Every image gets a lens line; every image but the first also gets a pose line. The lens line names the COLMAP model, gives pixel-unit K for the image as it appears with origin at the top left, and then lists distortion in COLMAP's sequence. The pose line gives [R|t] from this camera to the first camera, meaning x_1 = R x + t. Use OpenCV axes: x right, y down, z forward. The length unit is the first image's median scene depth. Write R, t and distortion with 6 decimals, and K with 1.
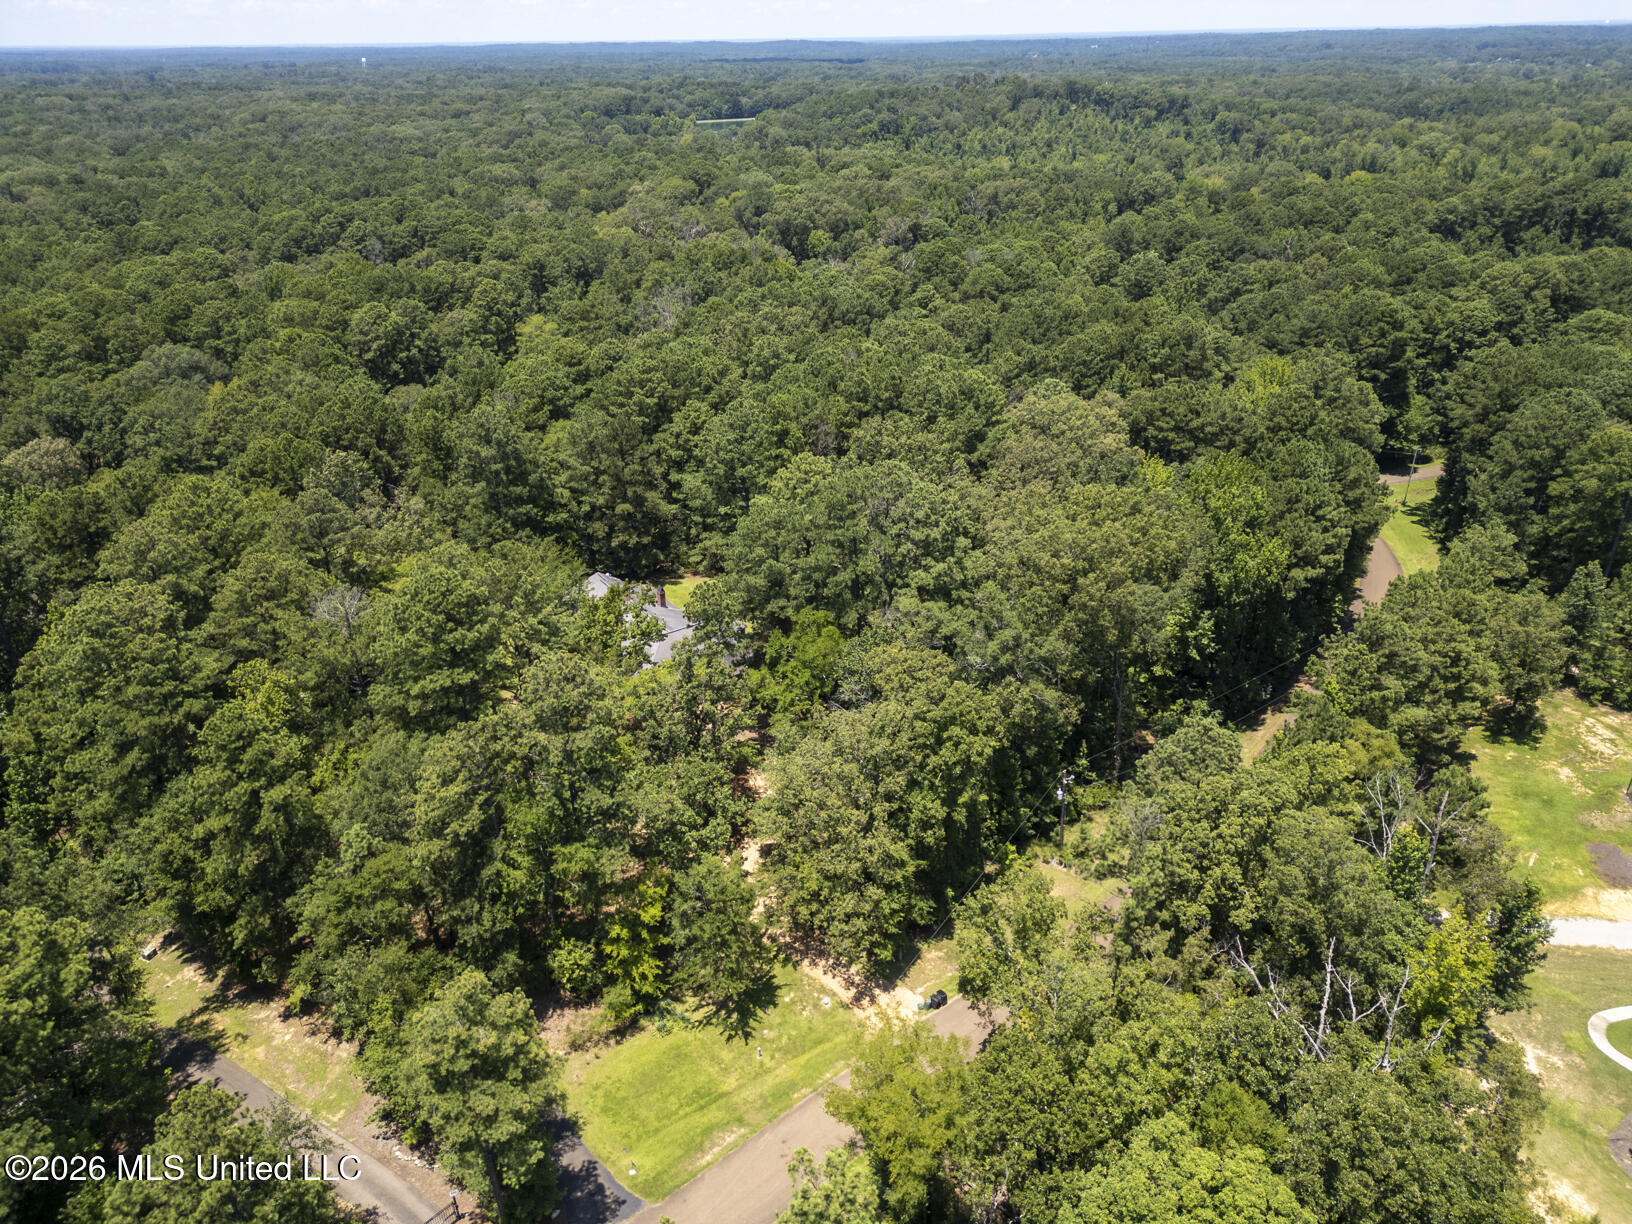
lens RADIAL K [[1108.4, 0, 811.4], [0, 1108.4, 615.1], [0, 0, 1]] dist [0.044422, -0.029381]
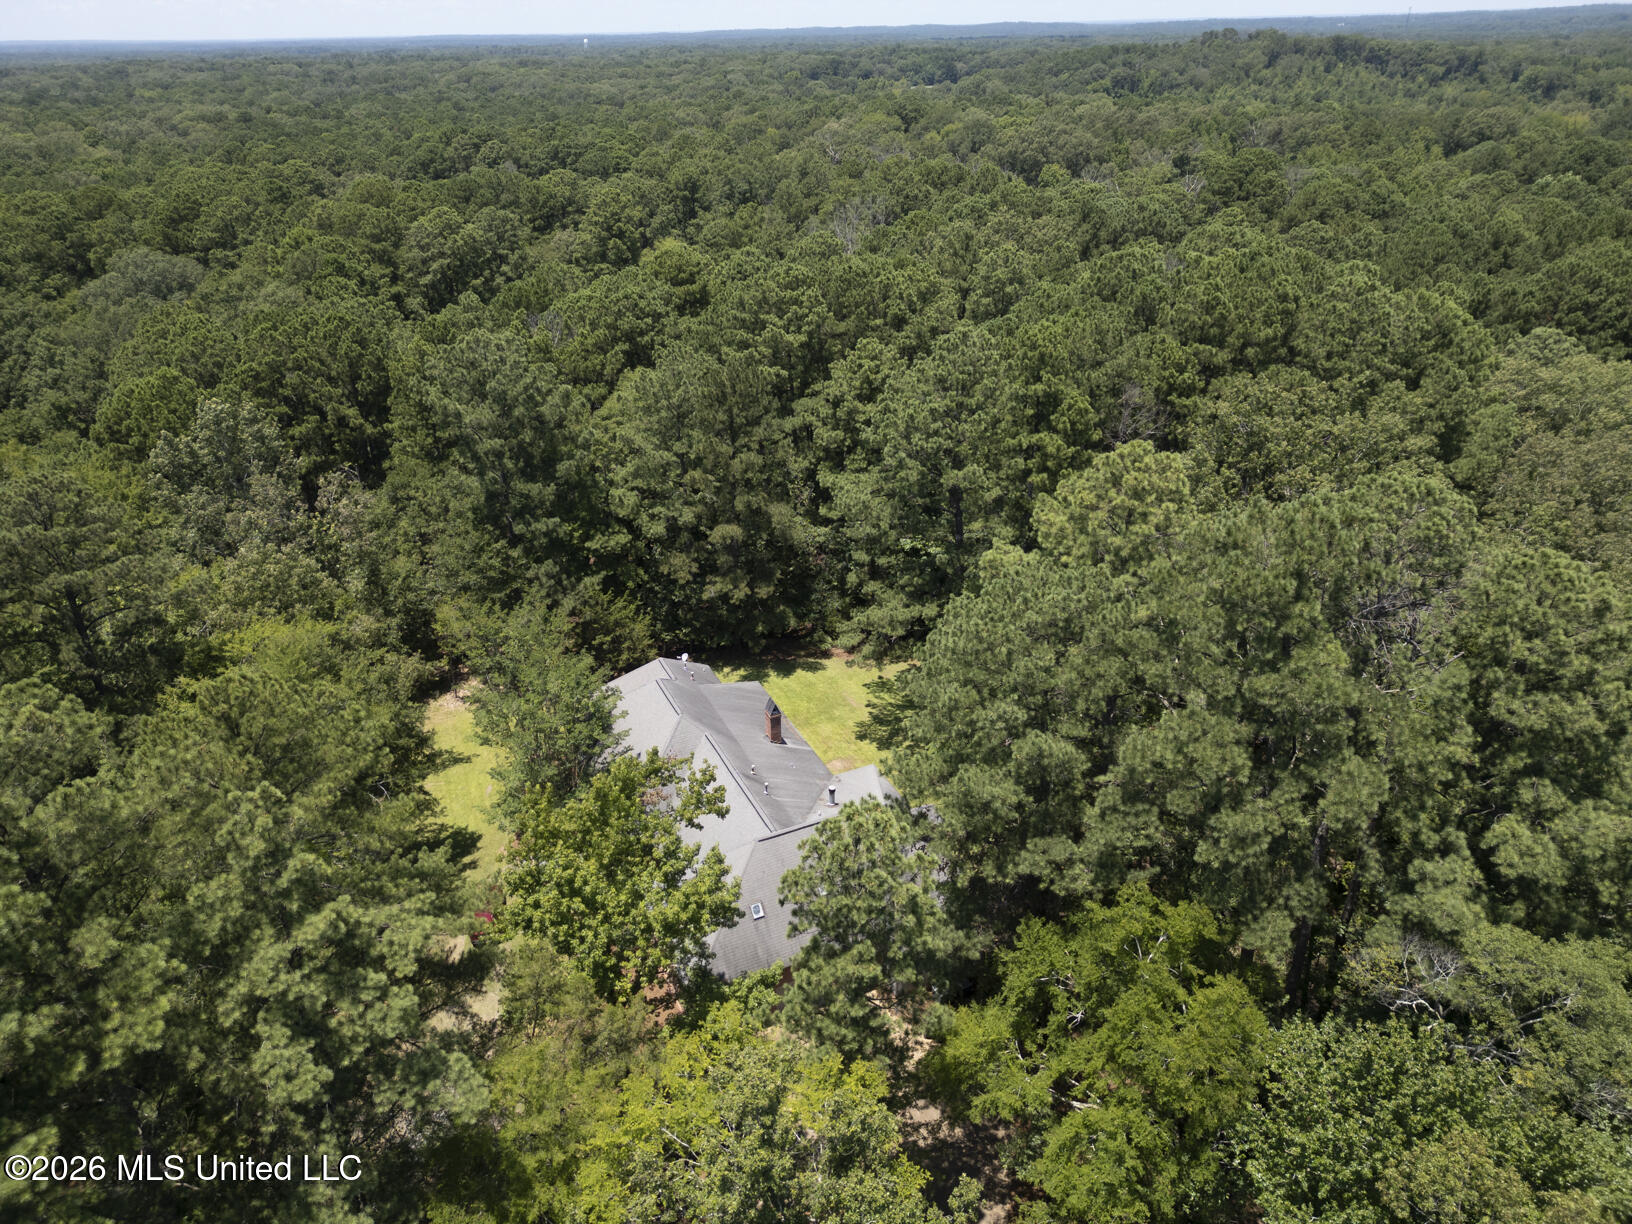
lens RADIAL K [[1106.2, 0, 807.4], [0, 1106.2, 619.3], [0, 0, 1]] dist [0.099734, -0.125742]
pose [[0.984930, 0.072689, -0.156935, -0.040891], [-0.070824, 0.997336, 0.017452, -0.063512], [0.157785, -0.006074, 0.987455, 0.454098]]
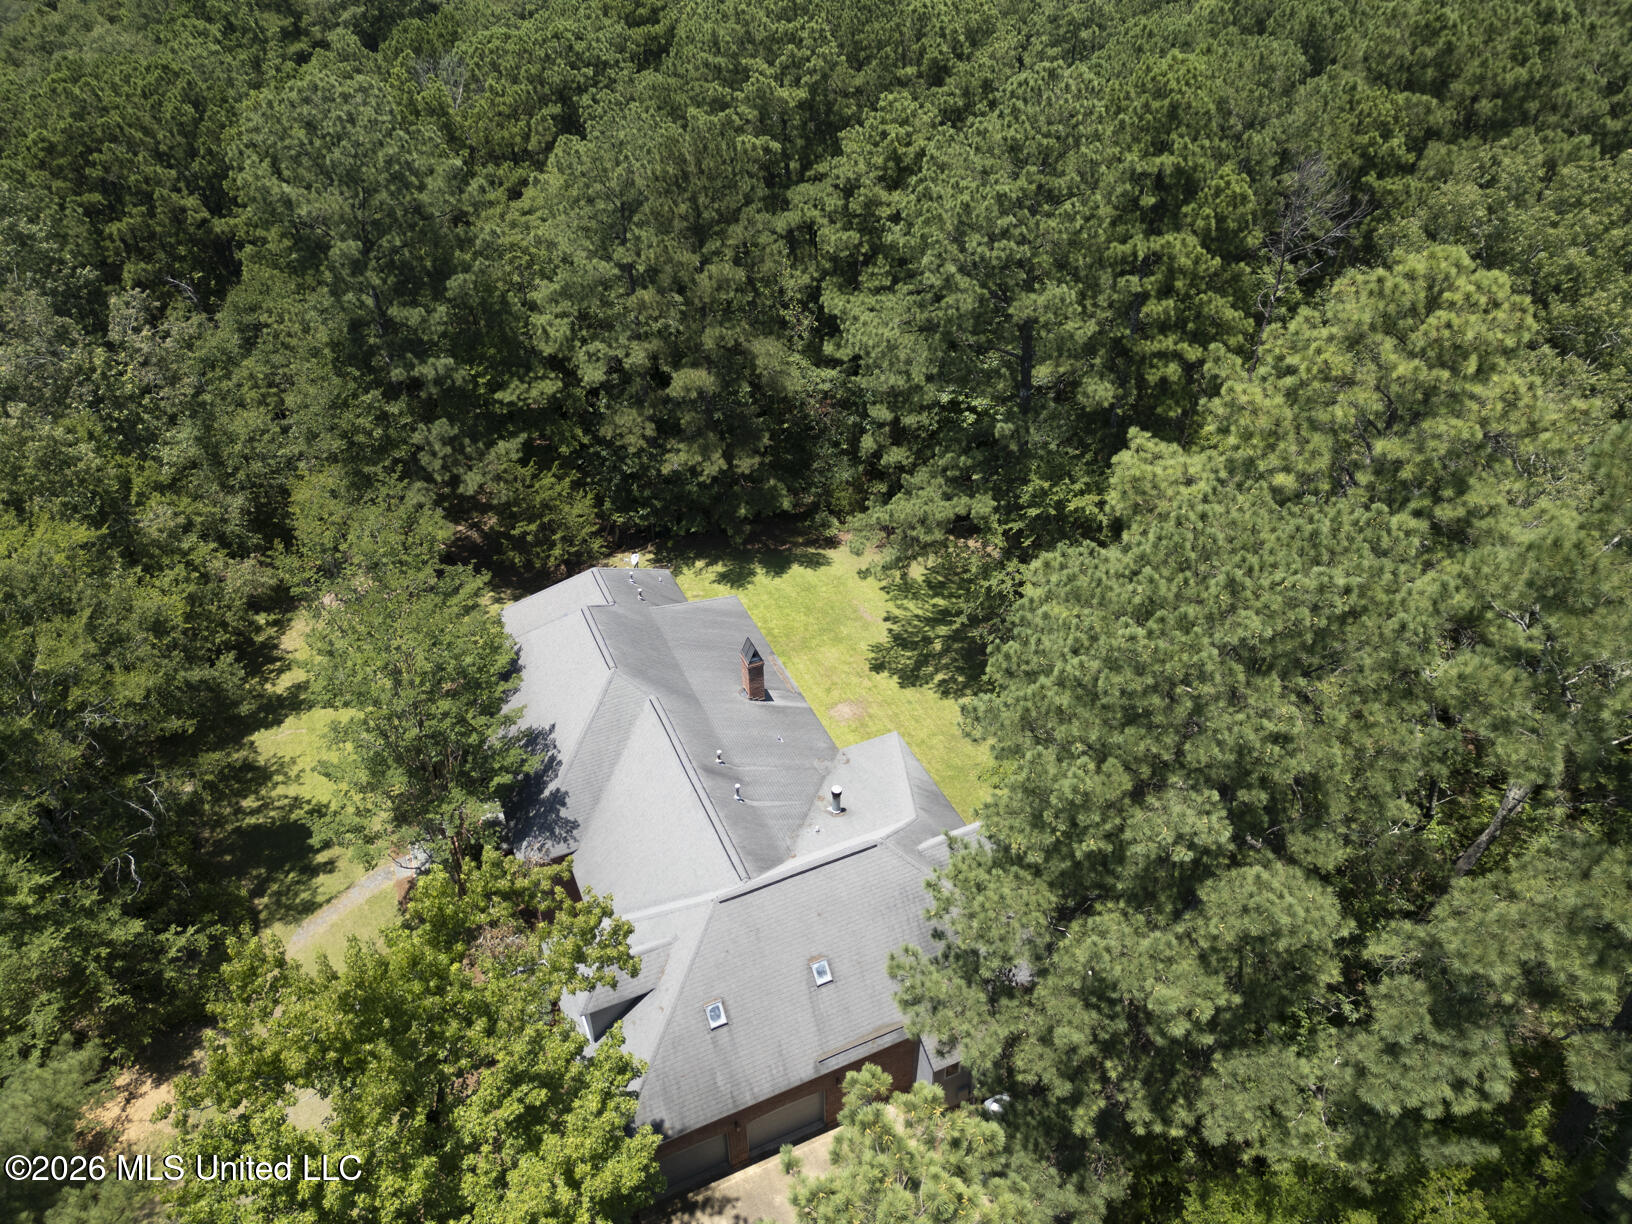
lens RADIAL K [[1108.4, 0, 811.4], [0, 1108.4, 615.1], [0, 0, 1]] dist [0.044422, -0.029381]
pose [[0.983832, 0.102756, -0.146682, -0.061386], [-0.076402, 0.981568, 0.175175, -0.083410], [0.161979, -0.161136, 0.973549, 0.594818]]
